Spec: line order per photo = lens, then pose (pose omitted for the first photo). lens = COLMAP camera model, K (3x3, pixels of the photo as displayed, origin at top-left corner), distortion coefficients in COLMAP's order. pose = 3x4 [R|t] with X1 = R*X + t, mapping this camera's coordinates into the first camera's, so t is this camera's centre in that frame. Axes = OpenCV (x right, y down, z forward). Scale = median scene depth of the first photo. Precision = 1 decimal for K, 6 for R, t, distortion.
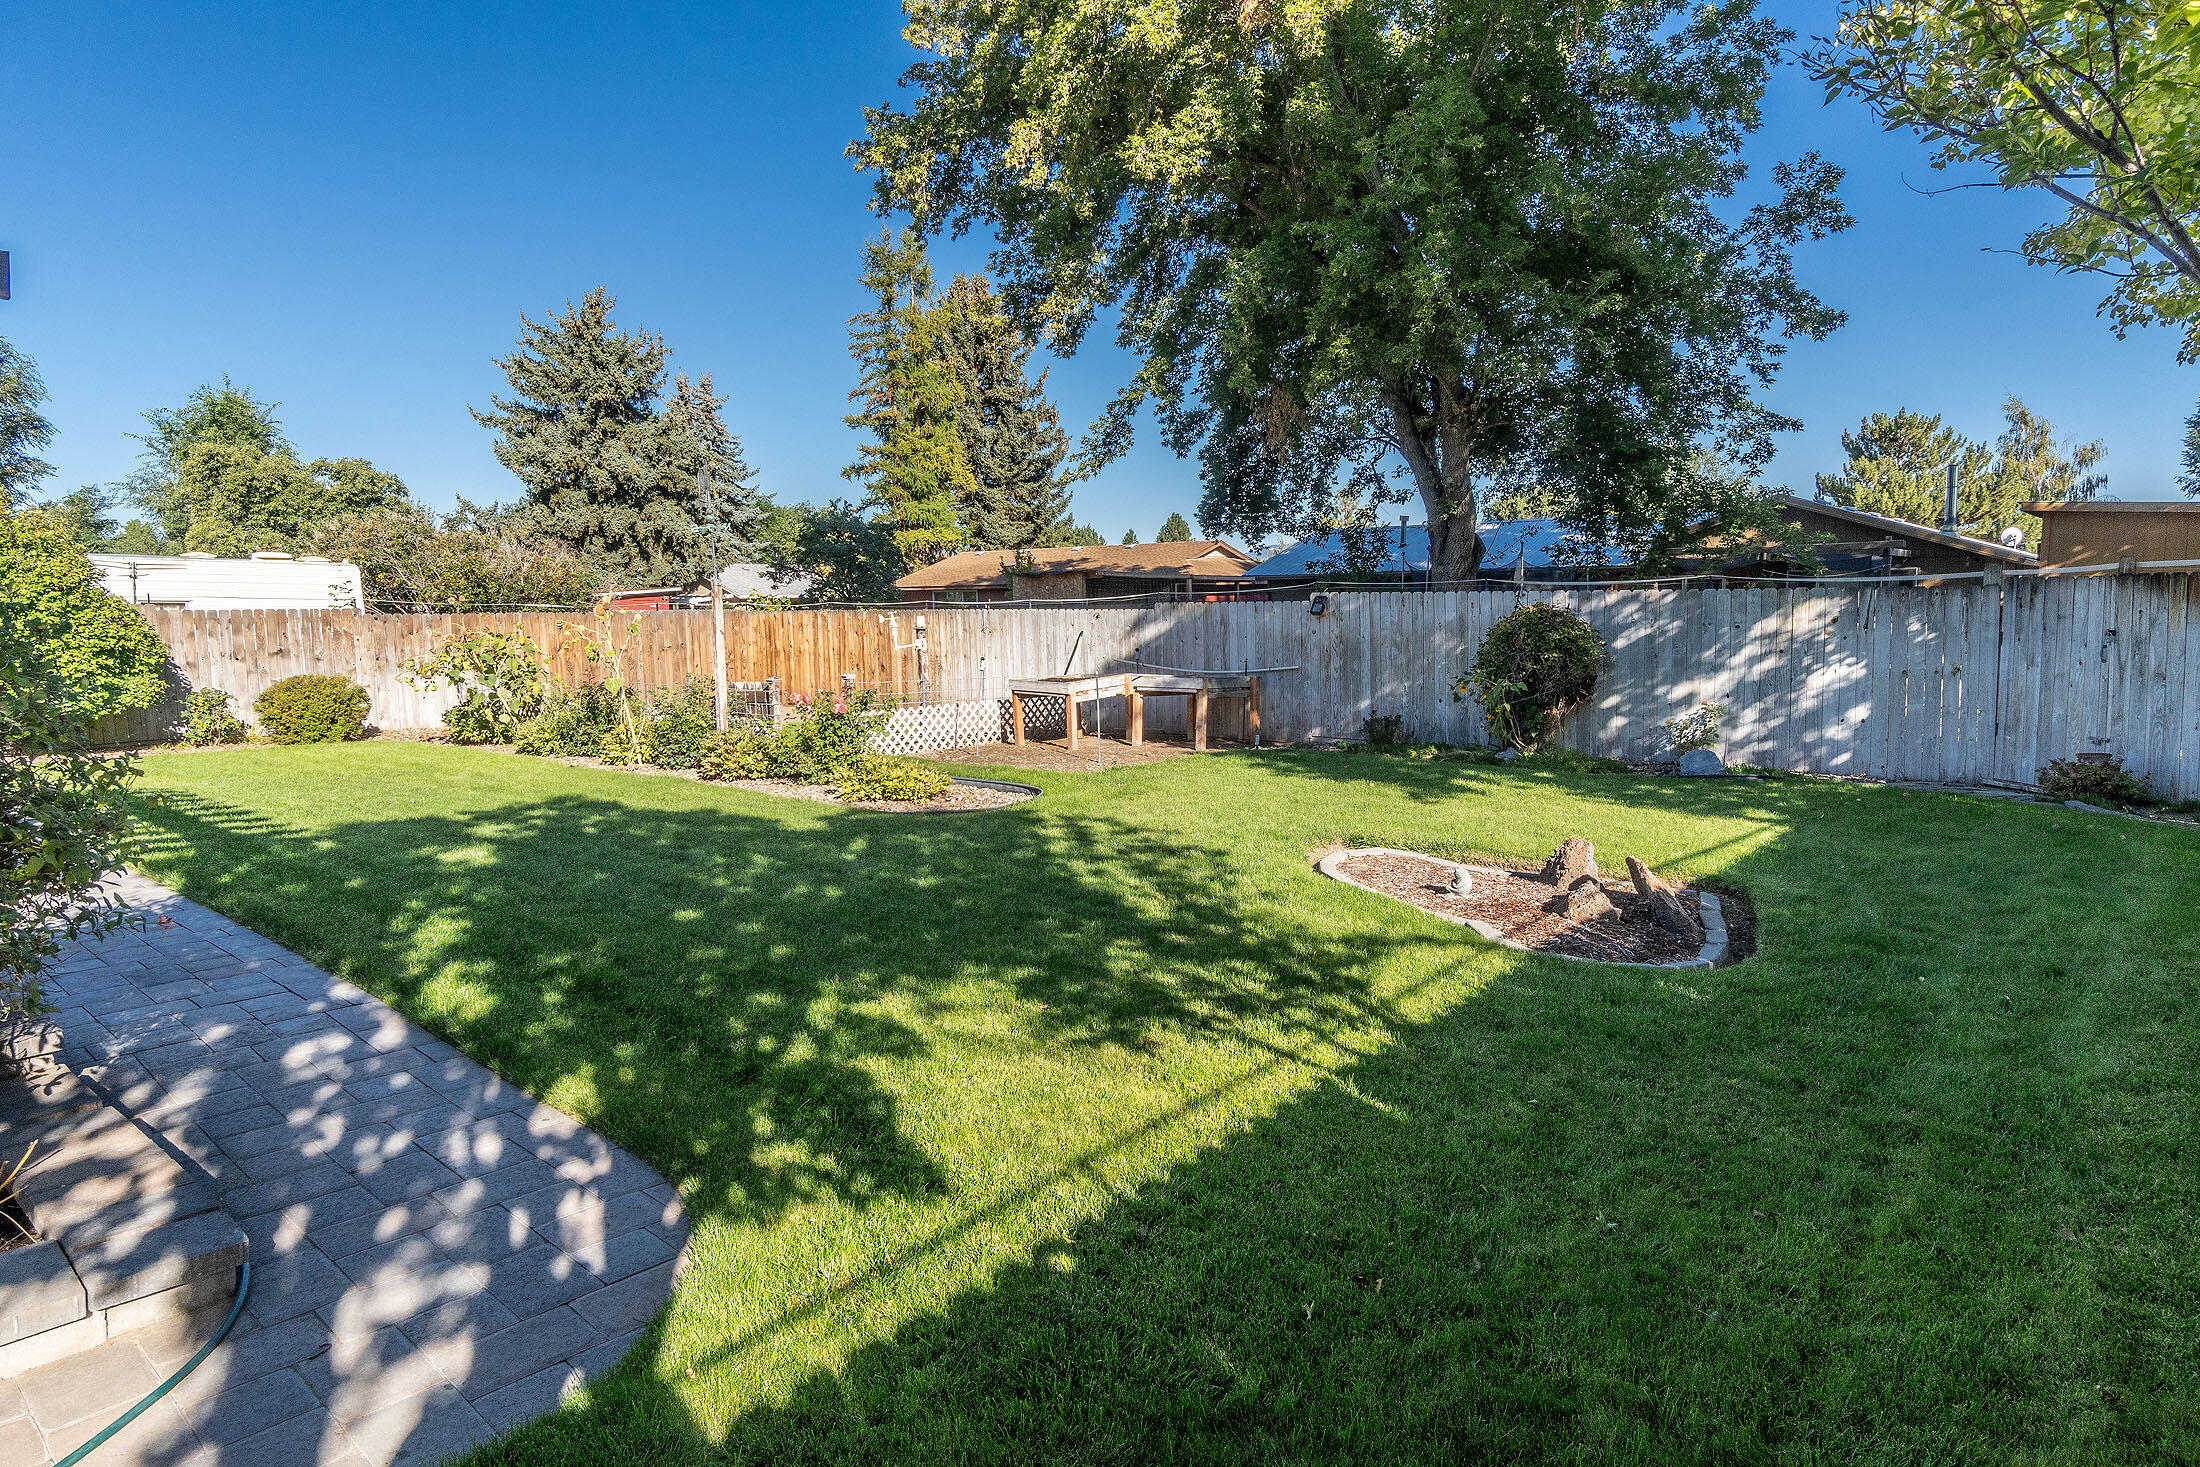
lens RADIAL K [[1258.9, 0, 1100.0], [0, 1258.9, 733.5], [0, 0, 1]] dist [-0.003686, -0.000929]
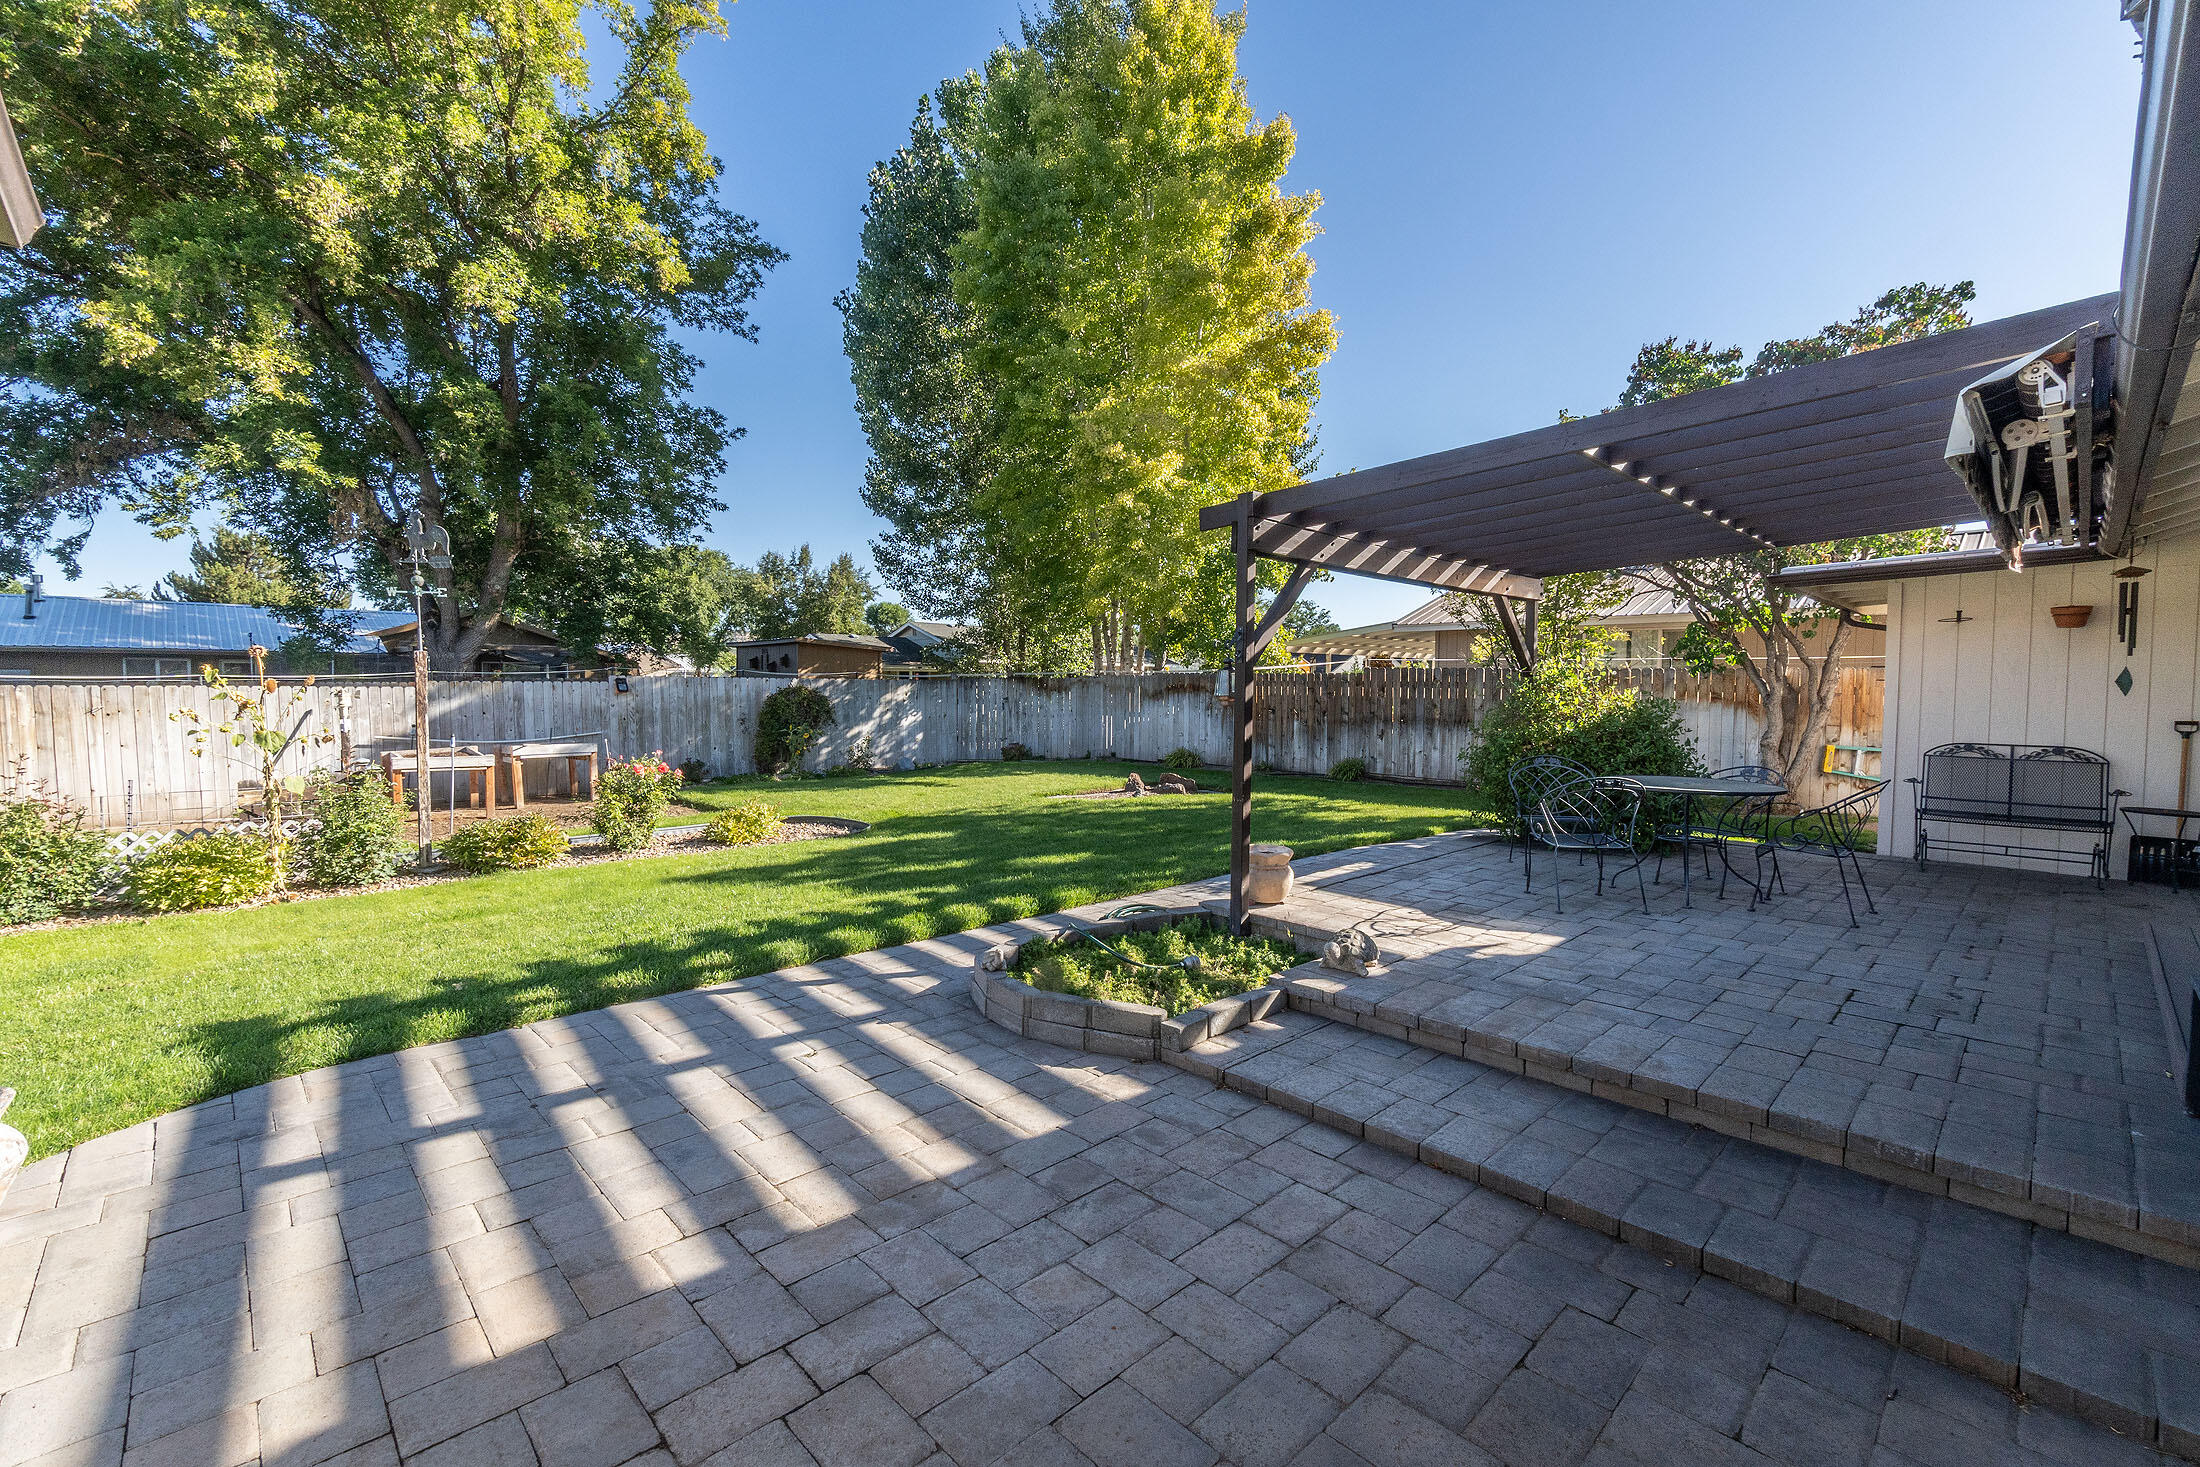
lens RADIAL K [[933.0, 0, 1100.0], [0, 933.0, 733.5], [0, 0, 1]] dist [-0.000935, -0.000168]
pose [[0.085916, -0.044847, 0.995293, -0.249674], [0.096247, 0.994688, 0.036512, -0.012512], [-0.991643, 0.092657, 0.089776, 0.135401]]
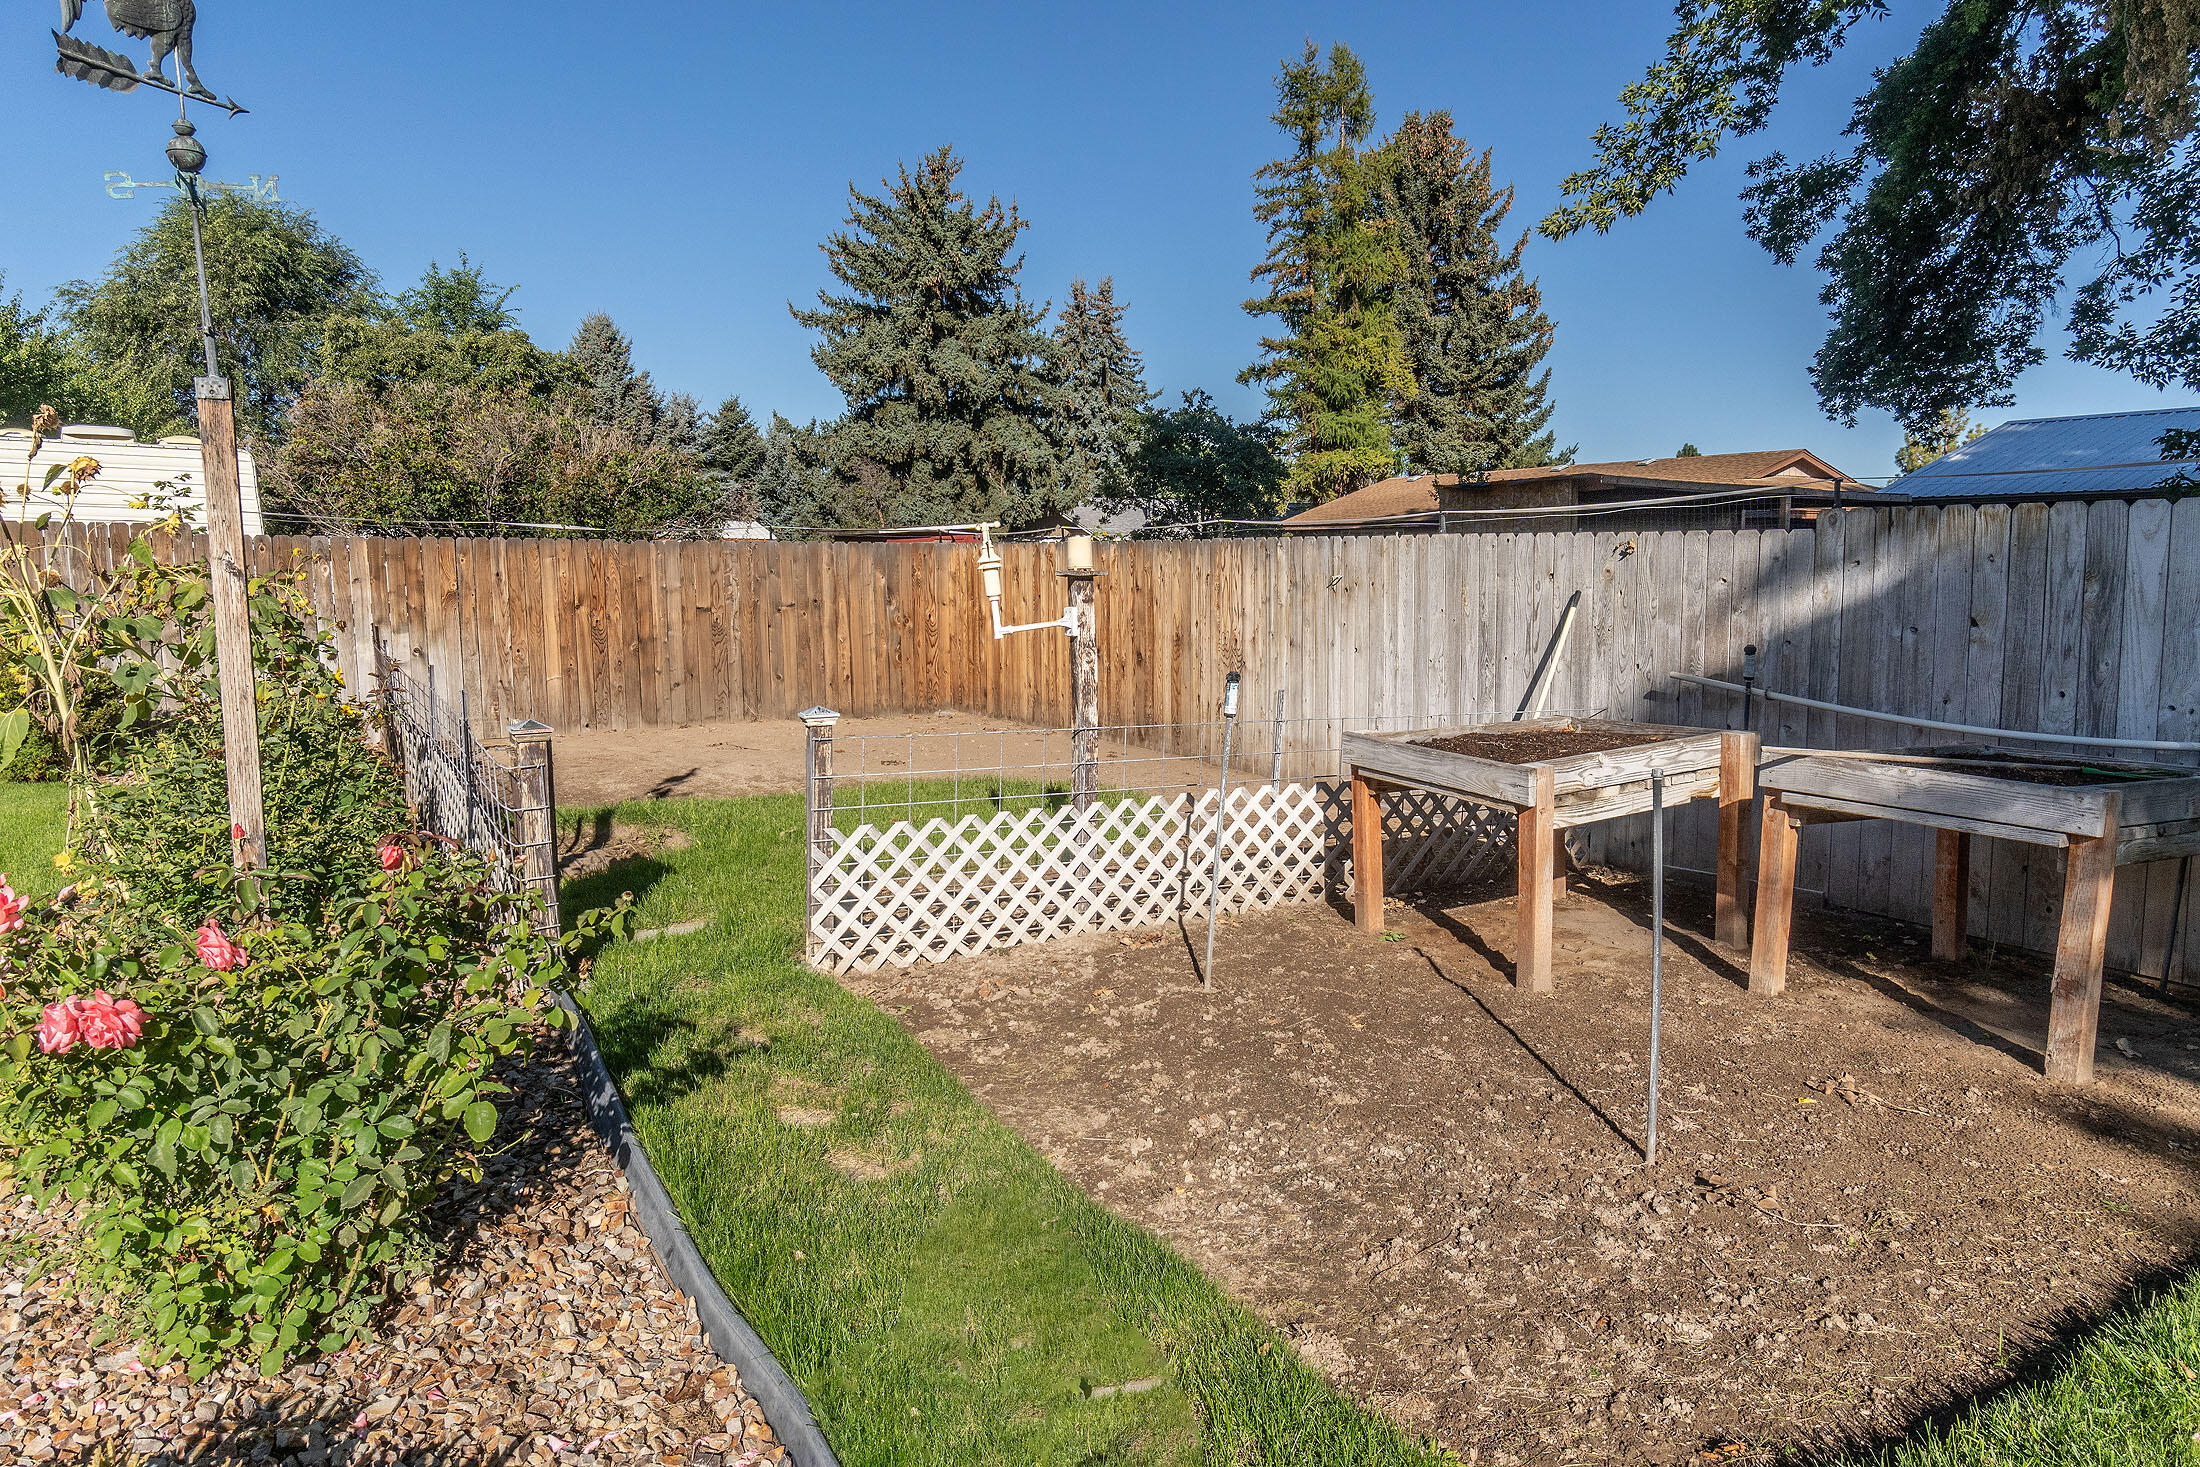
lens RADIAL K [[1365.5, 0, 1100.0], [0, 1365.5, 733.5], [0, 0, 1]] dist [-0.005674, 0.001686]
pose [[0.944478, 0.053709, -0.324155, -0.005545], [-0.045543, 0.998426, 0.032731, -0.017569], [0.325403, -0.016151, 0.945437, 0.217884]]
